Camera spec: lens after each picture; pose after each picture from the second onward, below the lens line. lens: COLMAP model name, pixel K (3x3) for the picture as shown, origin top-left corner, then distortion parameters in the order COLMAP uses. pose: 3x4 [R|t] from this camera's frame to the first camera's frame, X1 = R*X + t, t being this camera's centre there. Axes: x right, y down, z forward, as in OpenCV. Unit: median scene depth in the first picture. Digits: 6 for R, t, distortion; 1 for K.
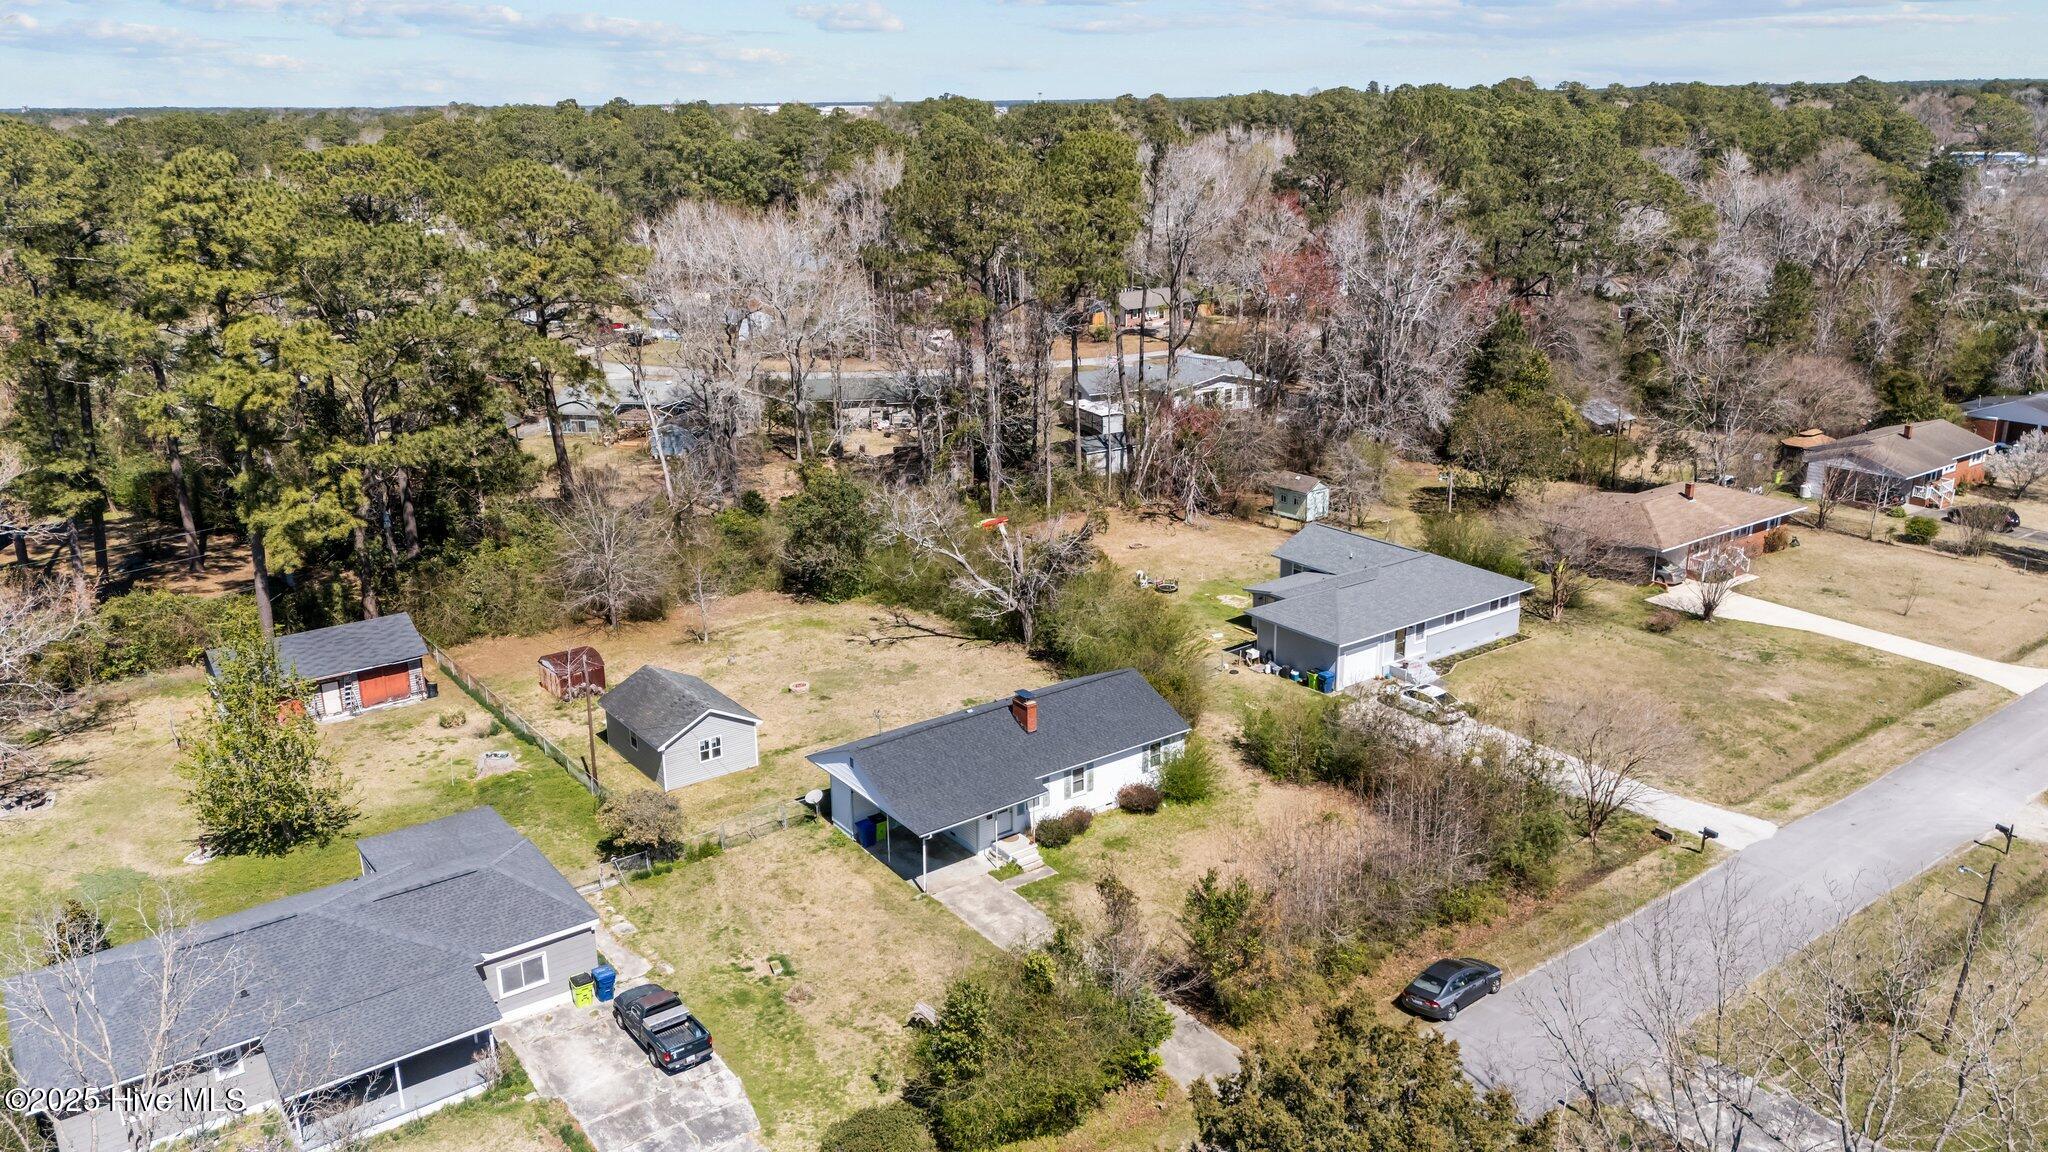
lens RADIAL K [[1504.0, 0, 1032.3], [0, 1504.0, 548.2], [0, 0, 1]] dist [0.072060, -0.069183]
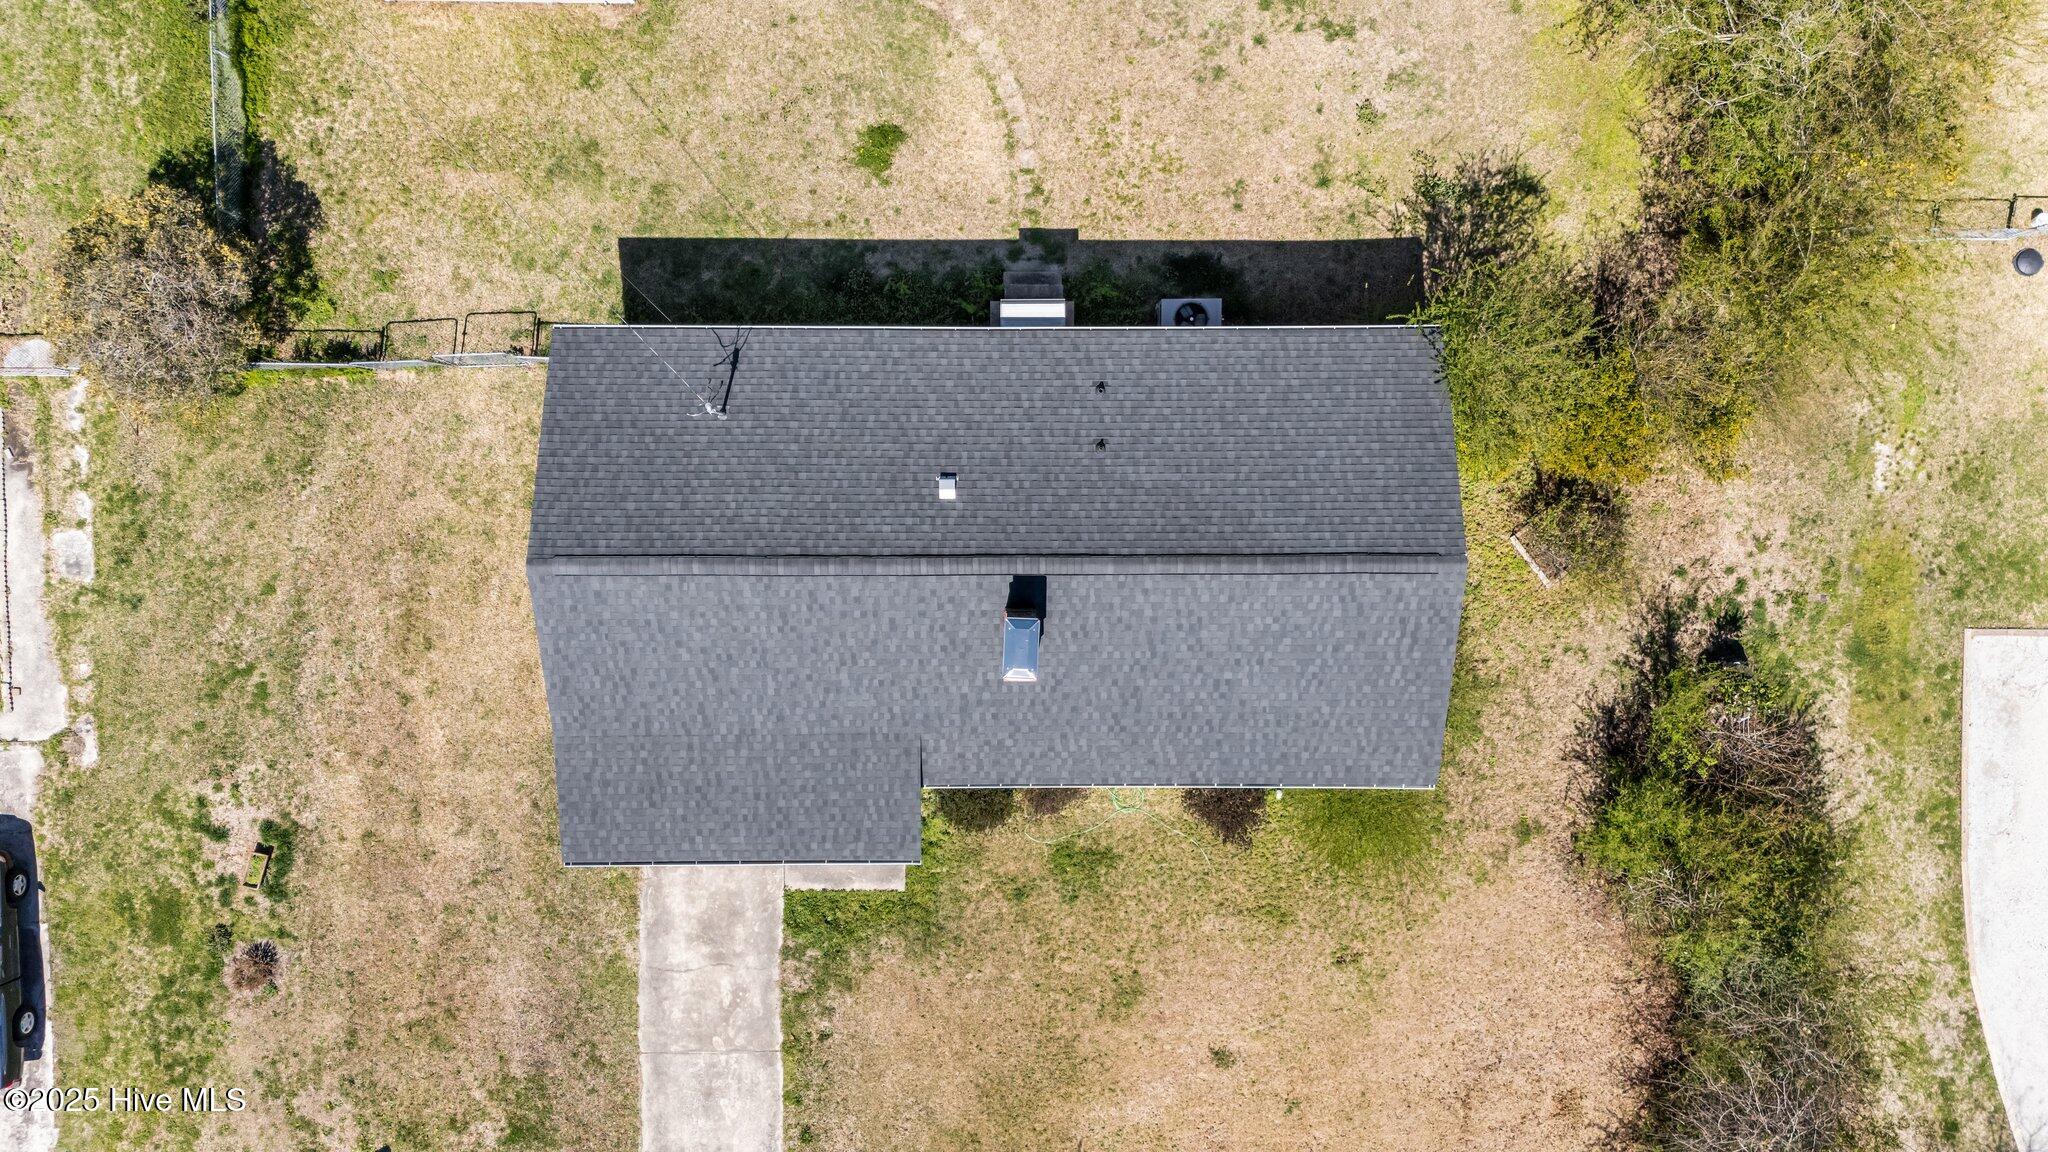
lens RADIAL K [[1504.0, 0, 1026.8], [0, 1504.0, 573.4], [0, 0, 1]] dist [0.072060, -0.069183]
pose [[0.804123, 0.592181, 0.052043, -0.032816], [-0.181987, 0.161884, 0.969884, -0.252821], [0.565921, -0.789377, 0.237944, 0.898886]]
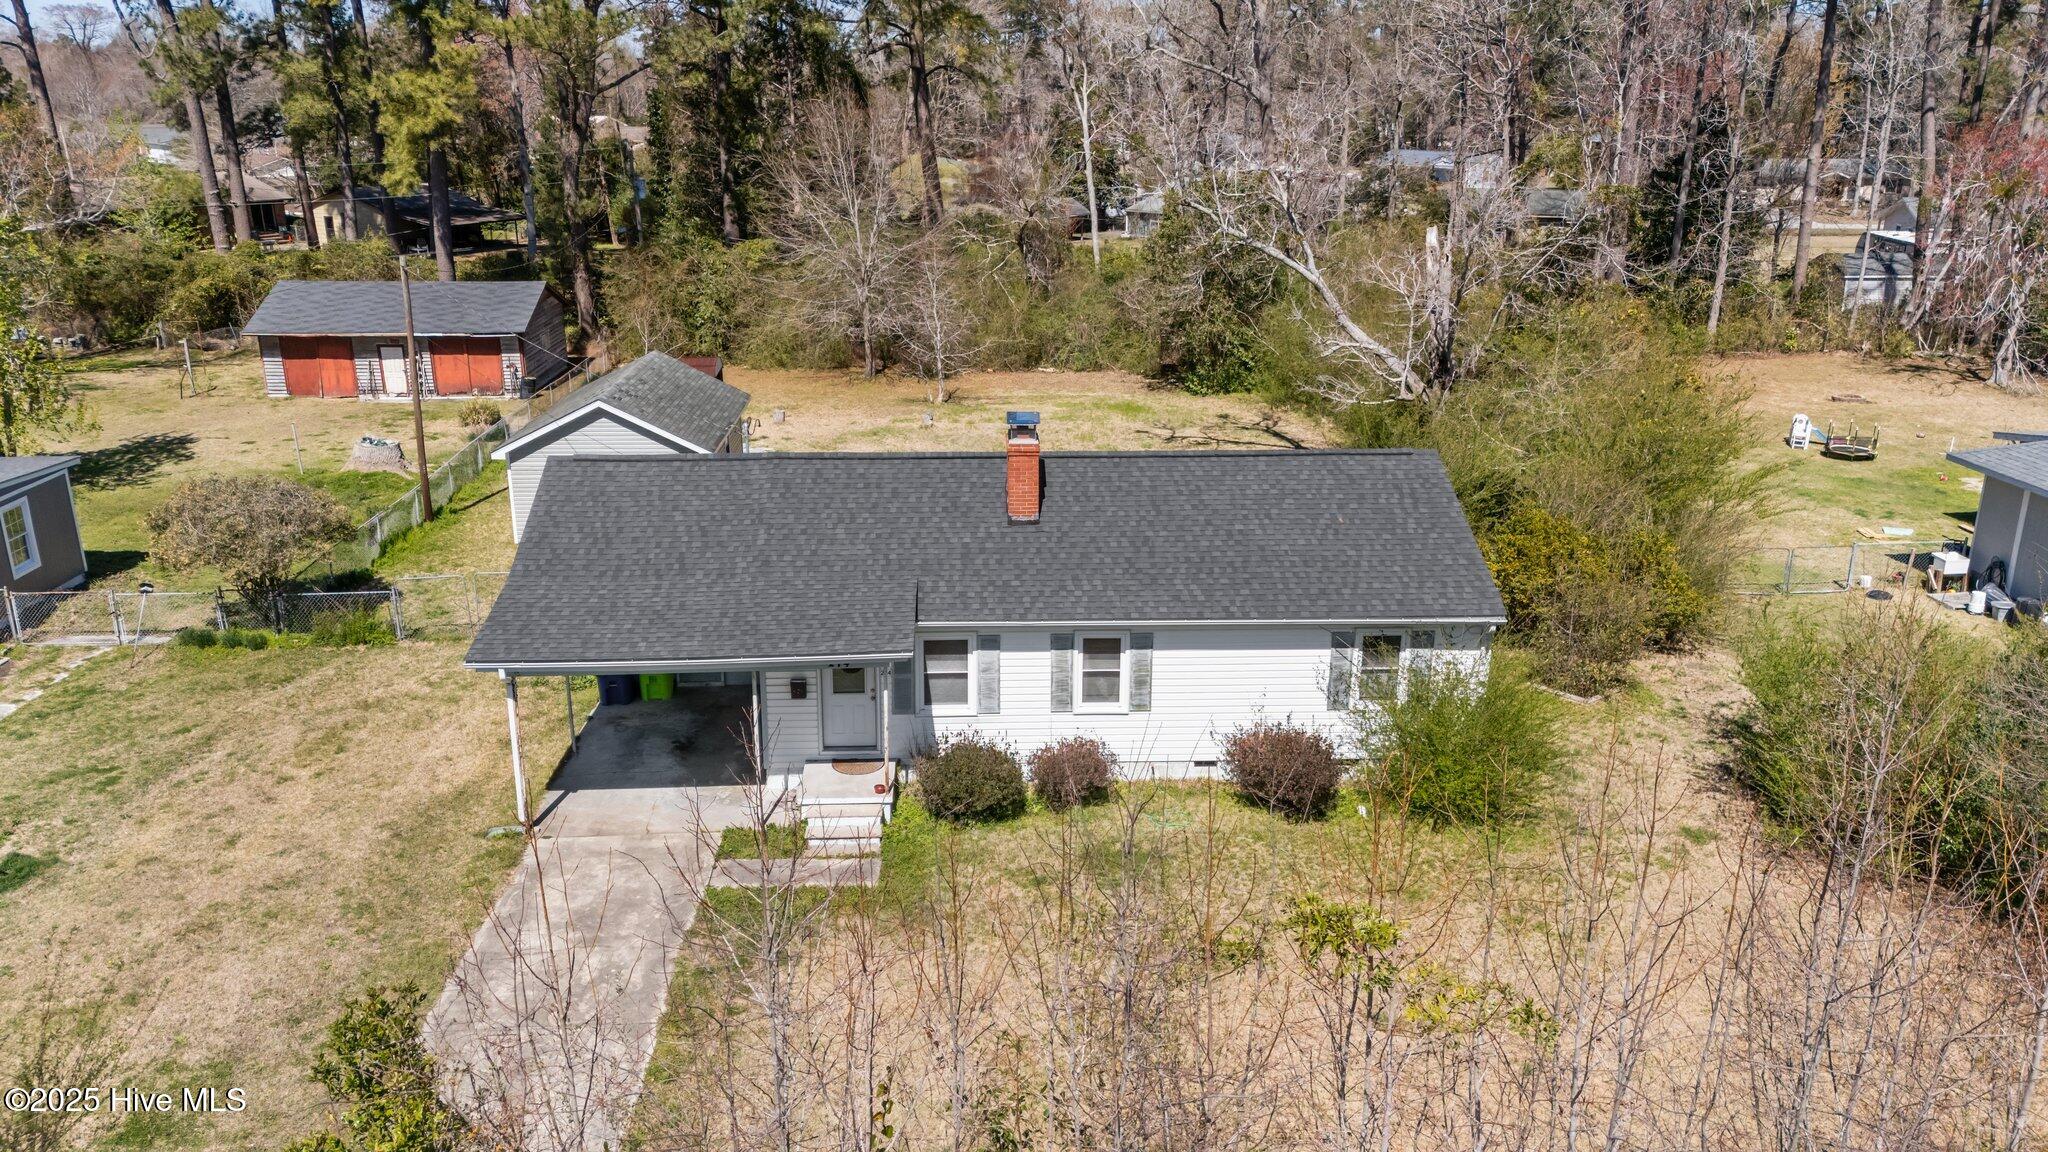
lens RADIAL K [[1504.0, 0, 1022.3], [0, 1504.0, 570.3], [0, 0, 1]] dist [0.072060, -0.069183]
pose [[0.830026, 0.182576, -0.526994, 0.194690], [-0.168052, 0.982858, 0.075823, 0.102482], [0.531803, 0.025627, 0.846480, 0.659171]]
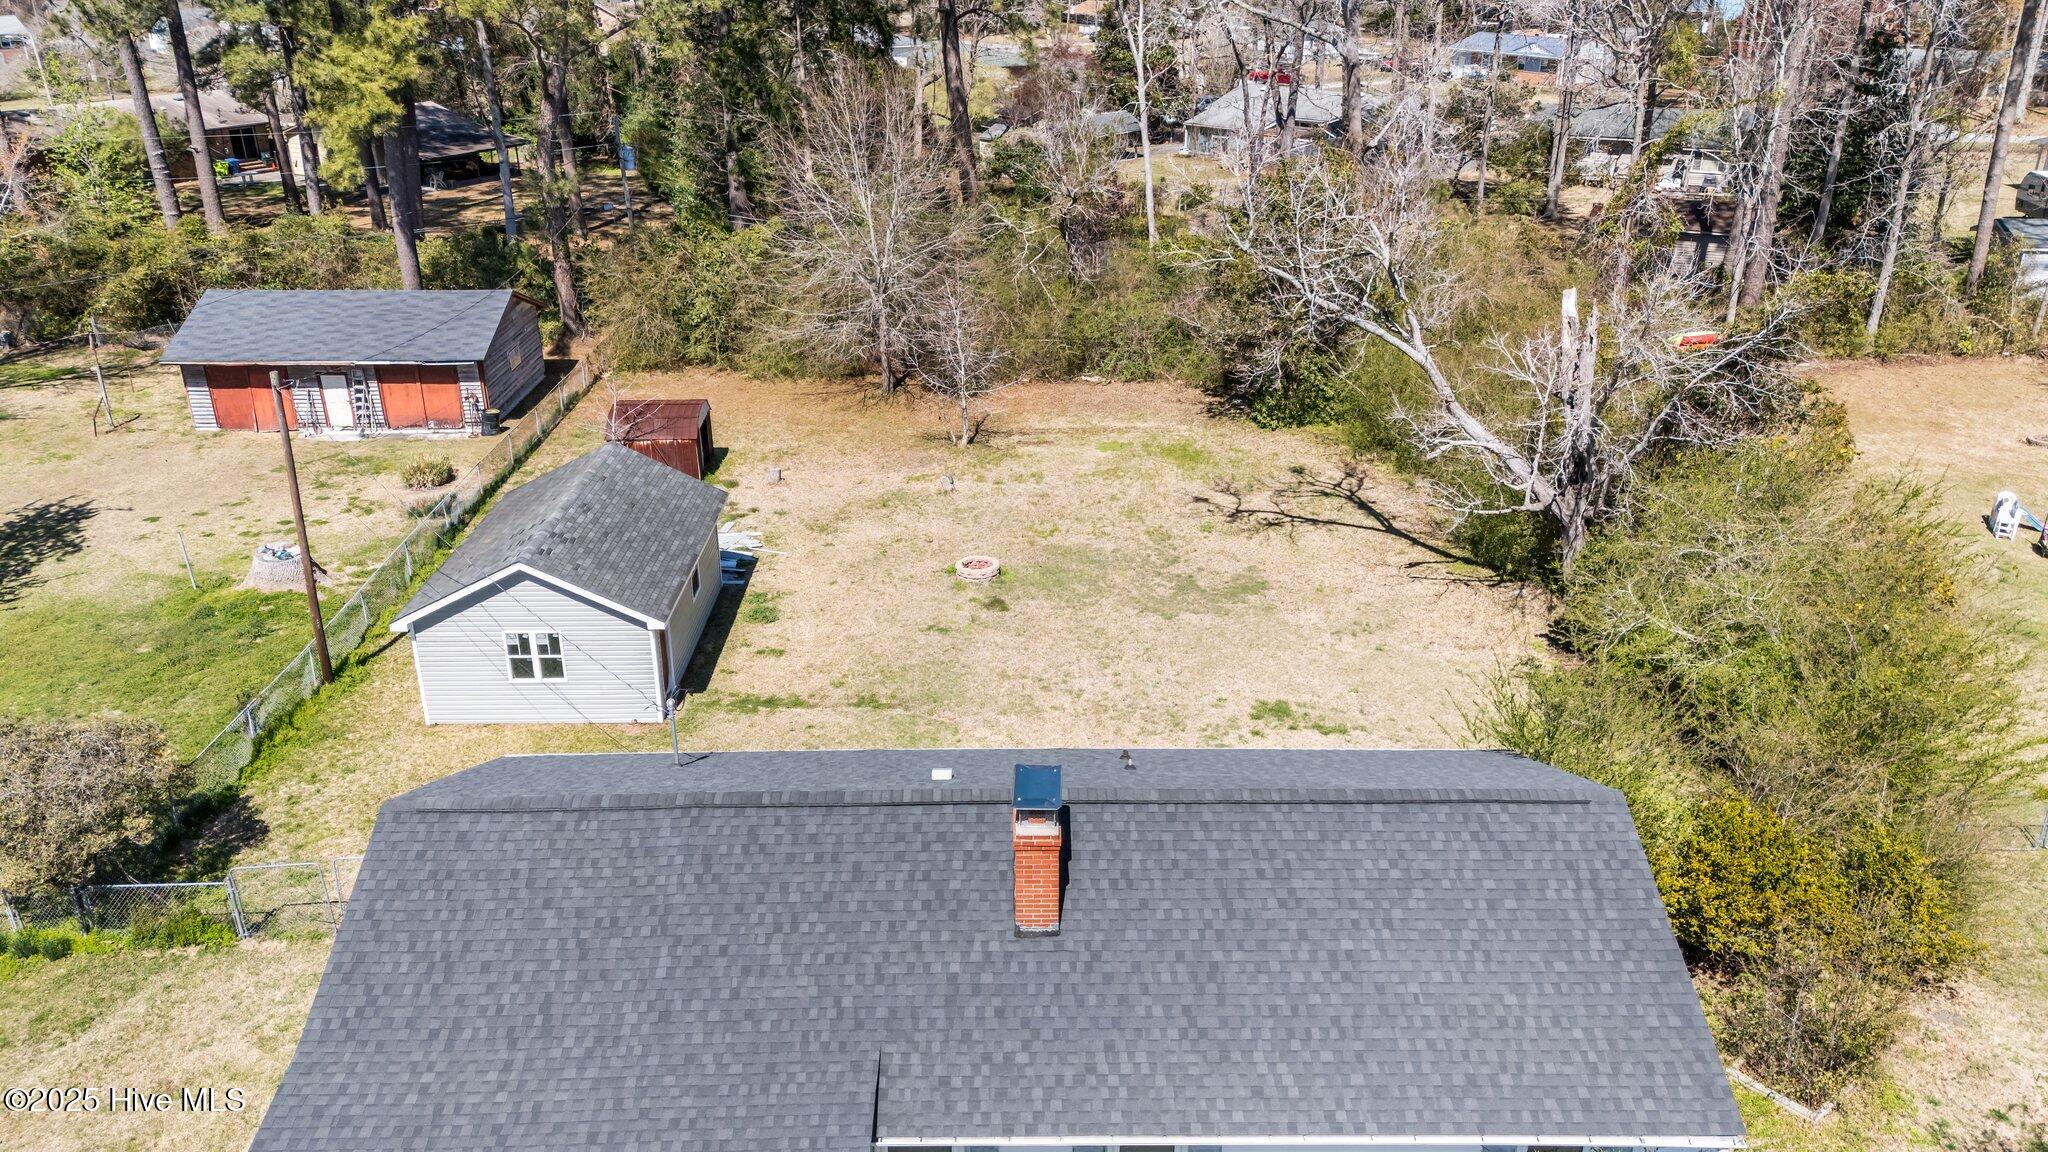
lens RADIAL K [[1504.0, 0, 1020.4], [0, 1504.0, 572.8], [0, 0, 1]] dist [0.072060, -0.069183]
pose [[0.810056, 0.239720, -0.535112, 0.120921], [-0.171642, 0.969578, 0.174519, 0.014215], [0.560668, -0.049523, 0.826558, 0.756898]]
